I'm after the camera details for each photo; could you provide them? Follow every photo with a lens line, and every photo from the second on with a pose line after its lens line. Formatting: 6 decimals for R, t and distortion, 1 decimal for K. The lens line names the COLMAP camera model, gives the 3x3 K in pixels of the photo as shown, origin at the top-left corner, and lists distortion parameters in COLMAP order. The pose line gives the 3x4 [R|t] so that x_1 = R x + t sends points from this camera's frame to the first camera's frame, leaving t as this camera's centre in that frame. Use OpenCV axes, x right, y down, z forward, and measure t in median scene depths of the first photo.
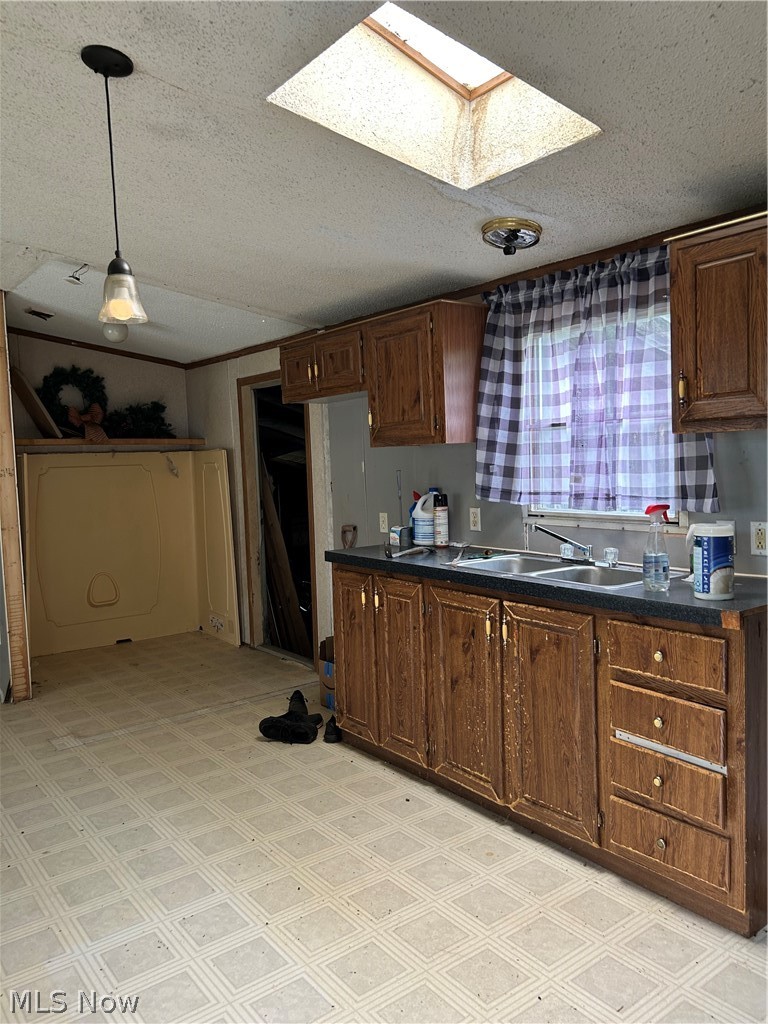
lens RADIAL K [[776.9, 0, 379.2], [0, 776.9, 507.8], [0, 0, 1]] dist [0.037664, -0.009200]
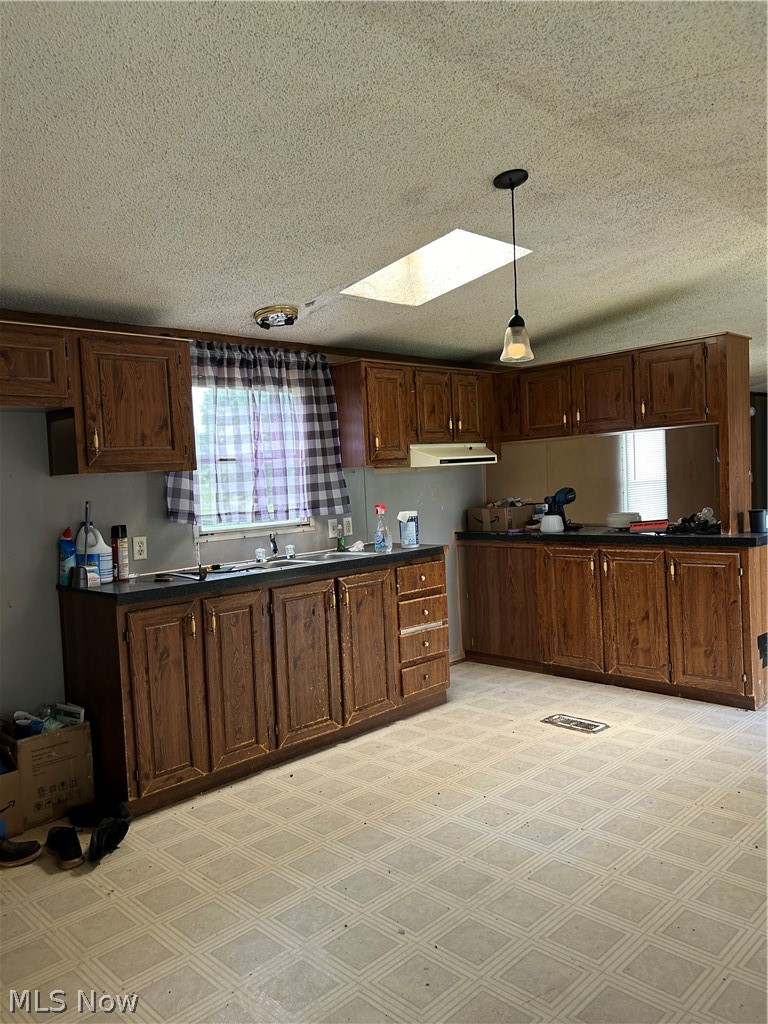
lens RADIAL K [[776.9, 0, 380.3], [0, 776.9, 515.9], [0, 0, 1]] dist [0.037664, -0.009200]
pose [[-0.129984, 0.001145, 0.991515, -1.175274], [0.127257, 0.991748, 0.015538, -0.003907], [-0.983316, 0.128197, -0.129058, 1.026503]]
